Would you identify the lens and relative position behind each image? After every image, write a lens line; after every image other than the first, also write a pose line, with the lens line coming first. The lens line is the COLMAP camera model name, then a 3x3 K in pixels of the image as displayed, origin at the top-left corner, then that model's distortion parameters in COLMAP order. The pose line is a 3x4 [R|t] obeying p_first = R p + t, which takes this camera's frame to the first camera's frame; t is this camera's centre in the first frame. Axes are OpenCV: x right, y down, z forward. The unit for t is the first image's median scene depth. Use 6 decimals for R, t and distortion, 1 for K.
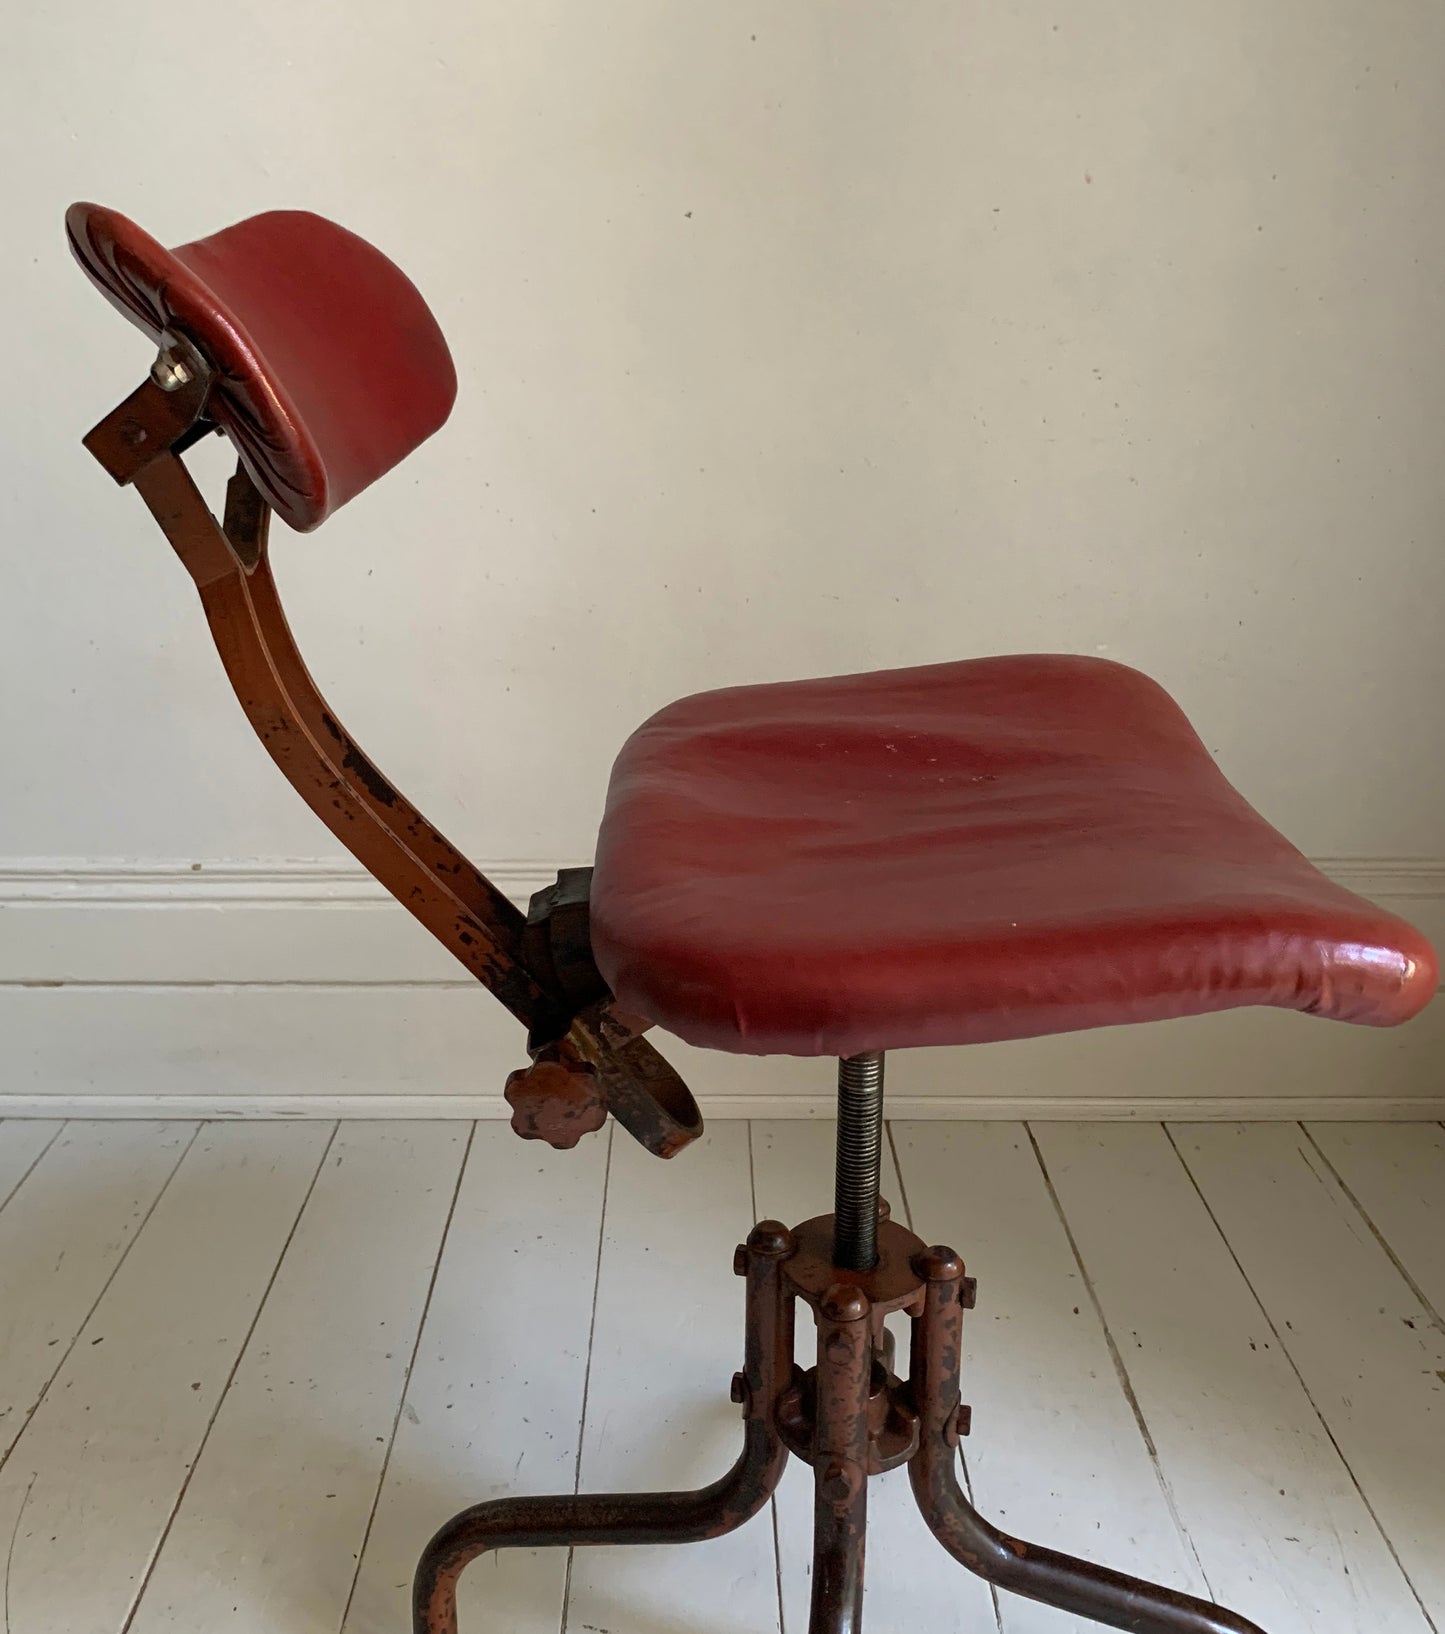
lens RADIAL K [[1632.8, 0, 705.9], [0, 1632.8, 702.7], [0, 0, 1]] dist [0.026501, -0.027078]
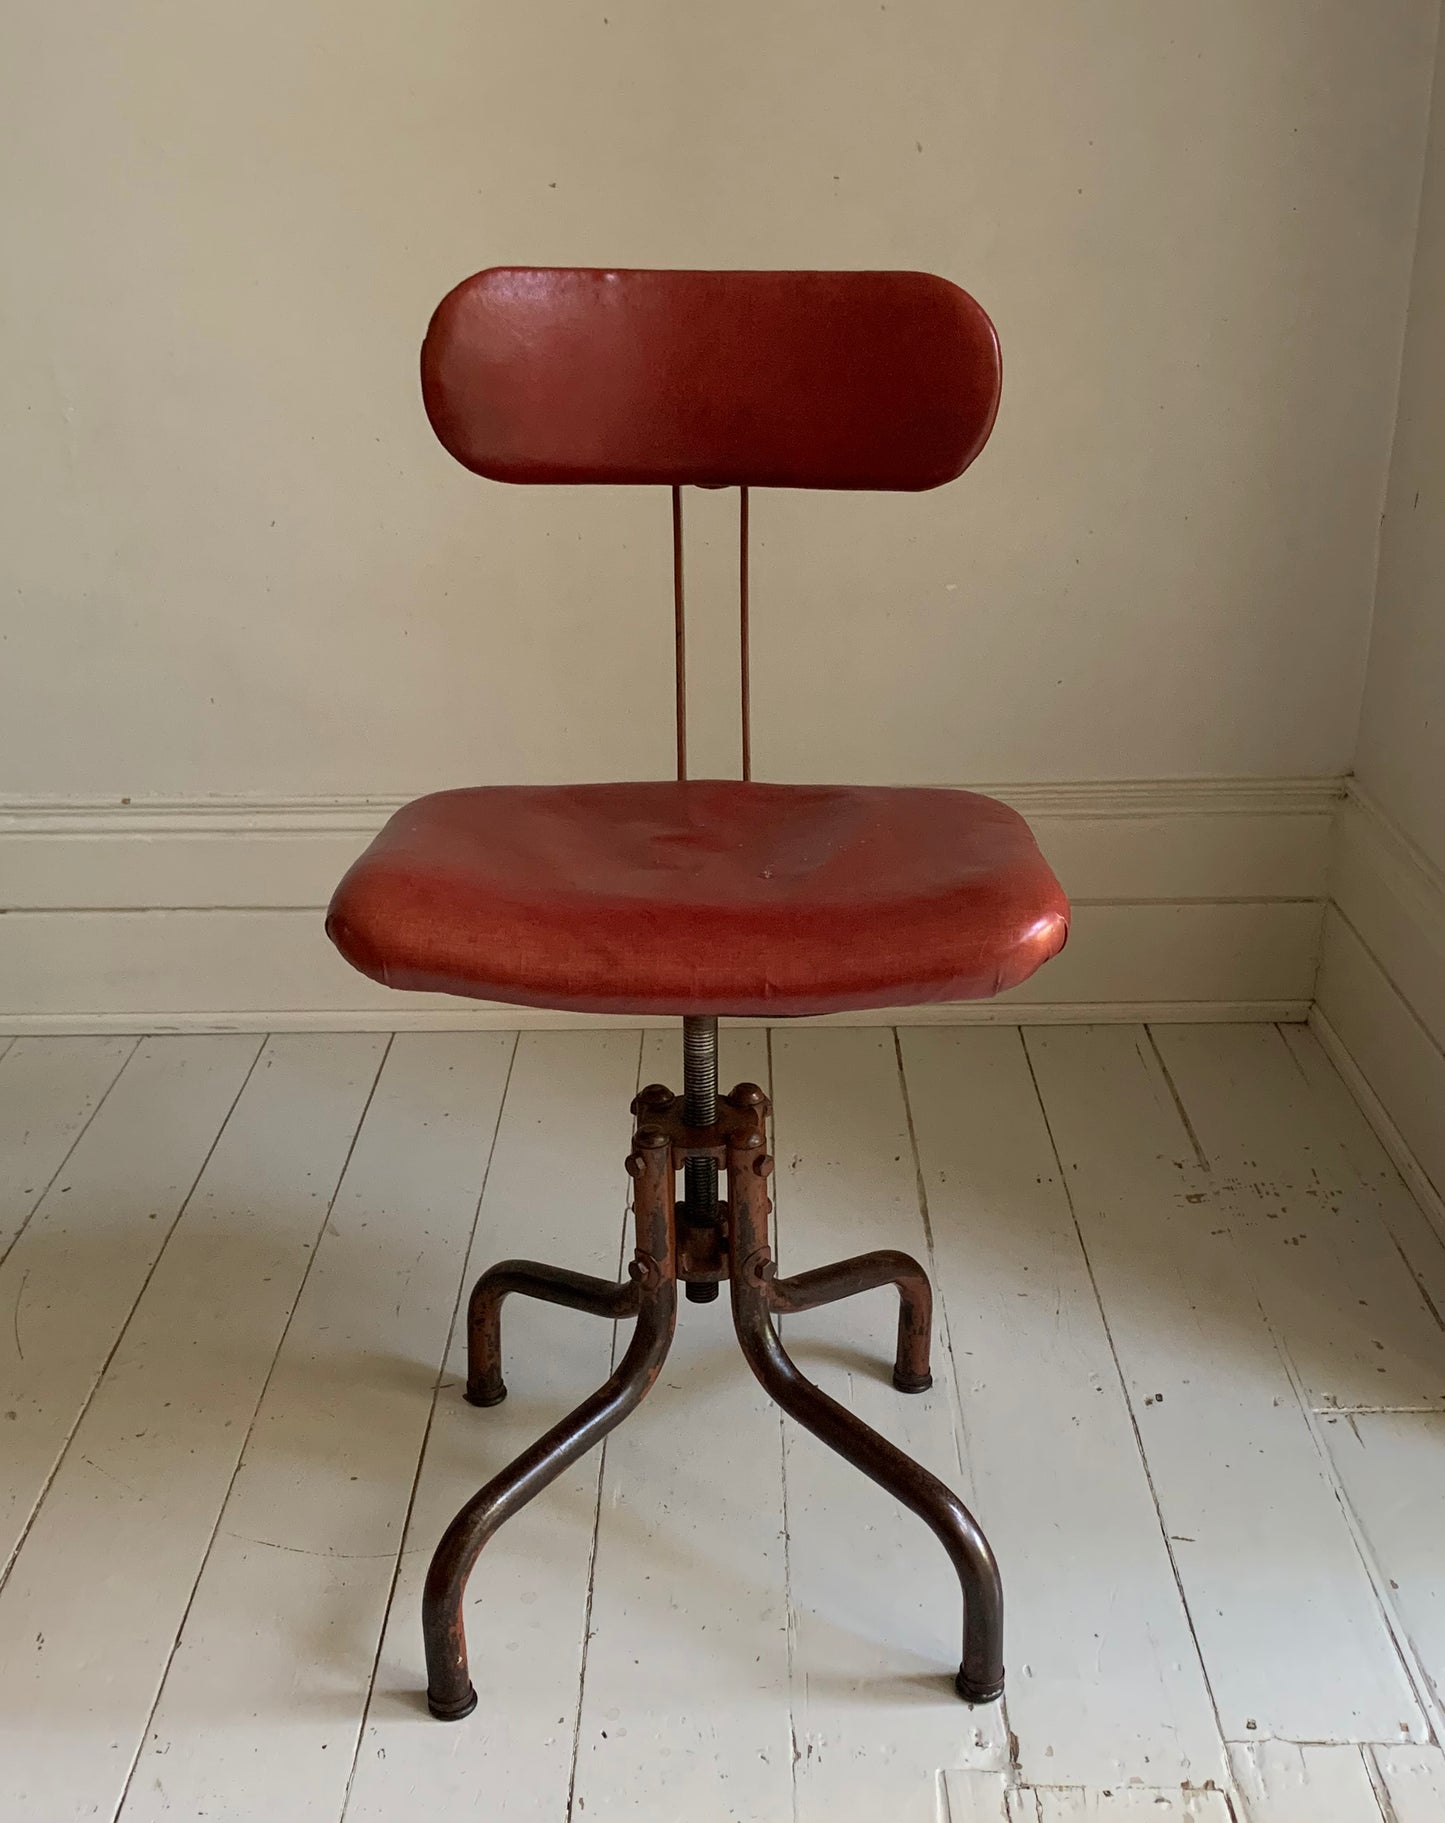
lens RADIAL K [[2197.0, 0, 722.5], [0, 2197.0, 911.5], [0, 0, 1]] dist [0.183707, -0.439490]
pose [[0.999766, -0.010902, -0.018692, 0.148184], [0.012912, 0.993734, 0.111025, 0.019092], [0.017365, -0.111240, 0.993642, -0.624150]]
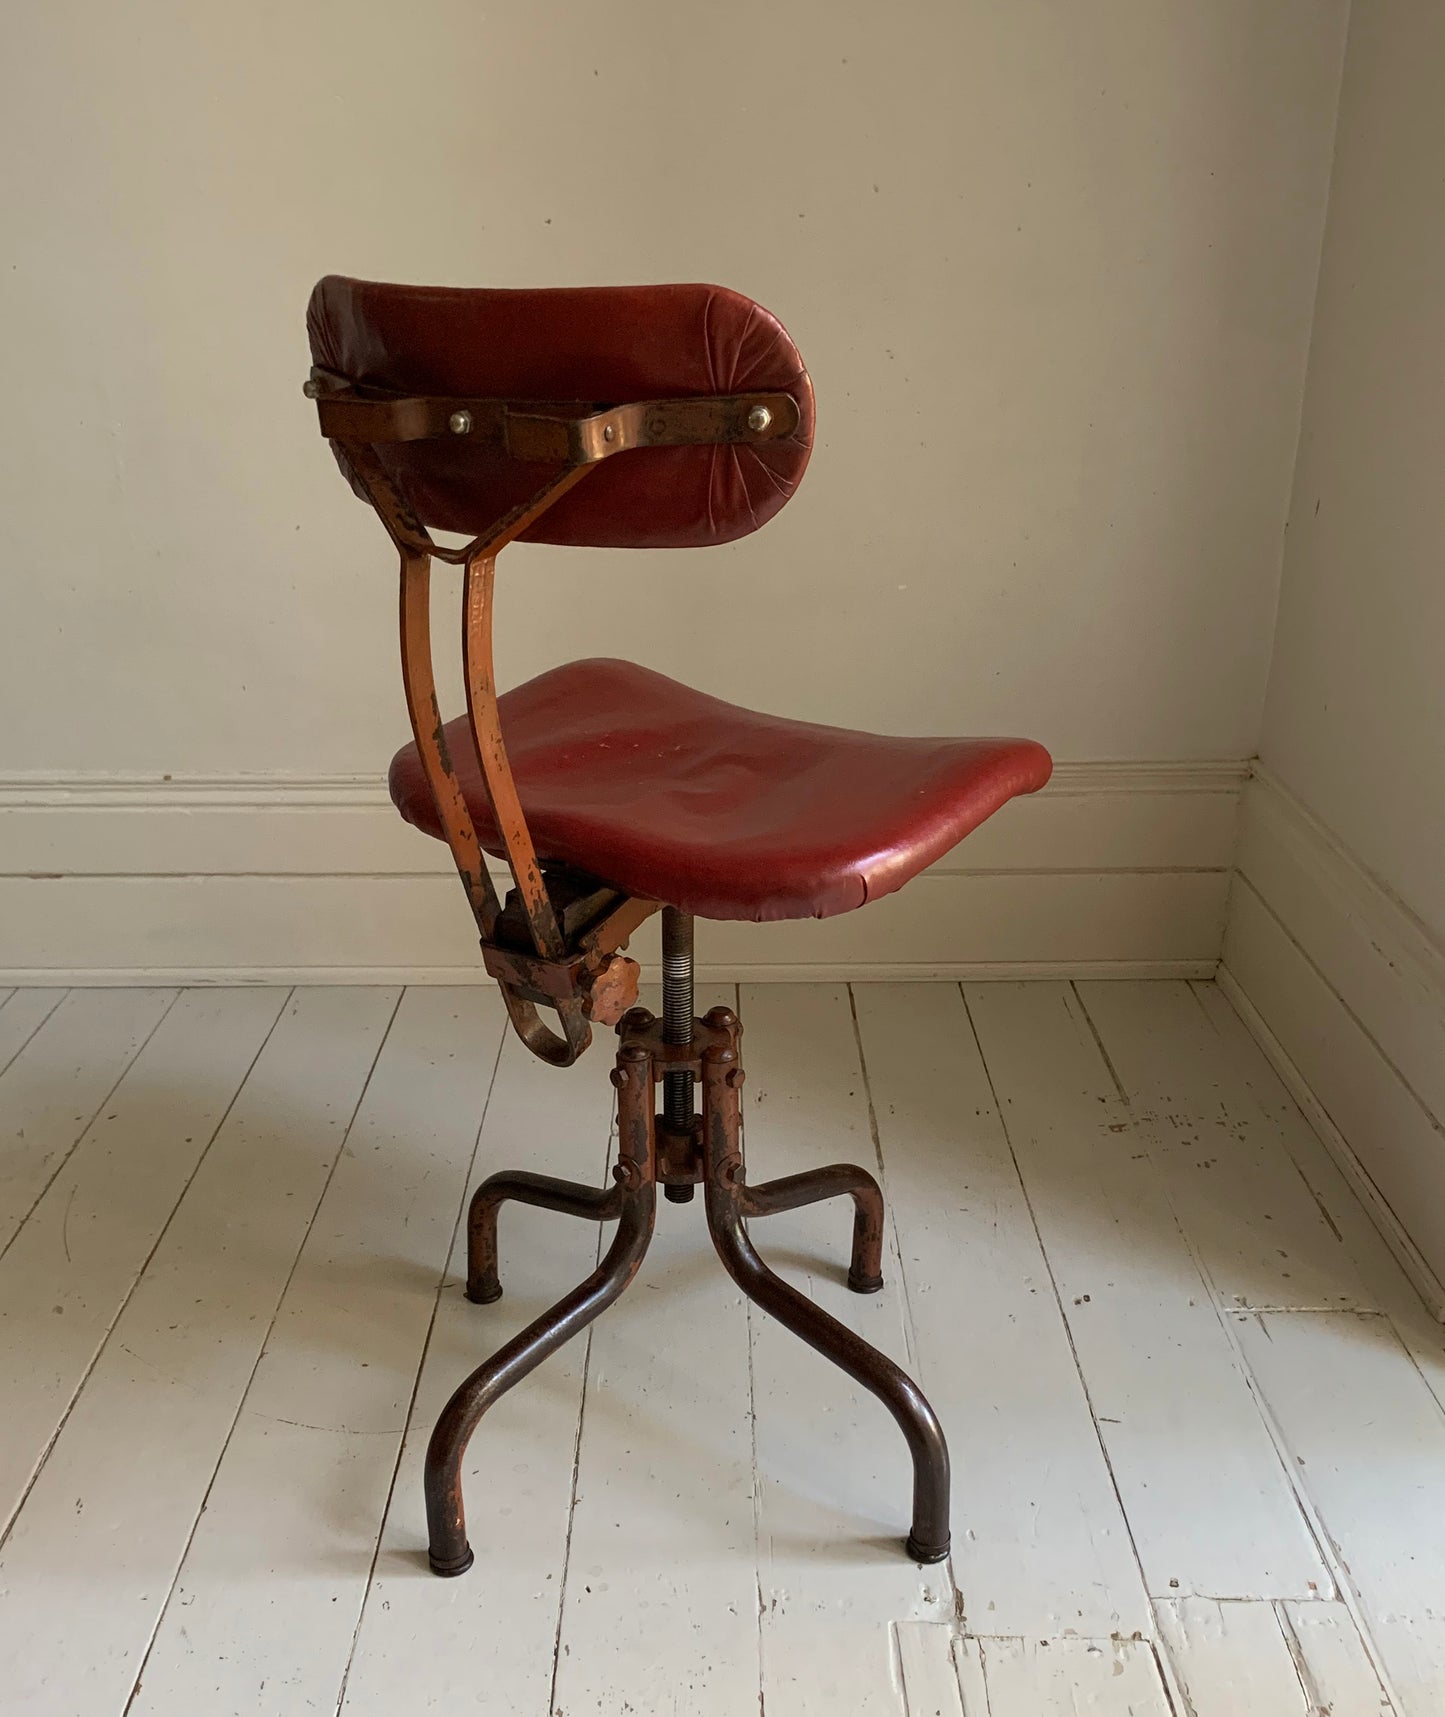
lens RADIAL K [[1873.2, 0, 698.4], [0, 1873.2, 948.6], [0, 0, 1]] dist [0.187280, -0.480572]
pose [[0.999848, -0.005702, -0.016503, 0.143512], [0.007685, 0.992412, 0.122718, 0.075469], [0.015678, -0.122826, 0.992304, -0.554293]]
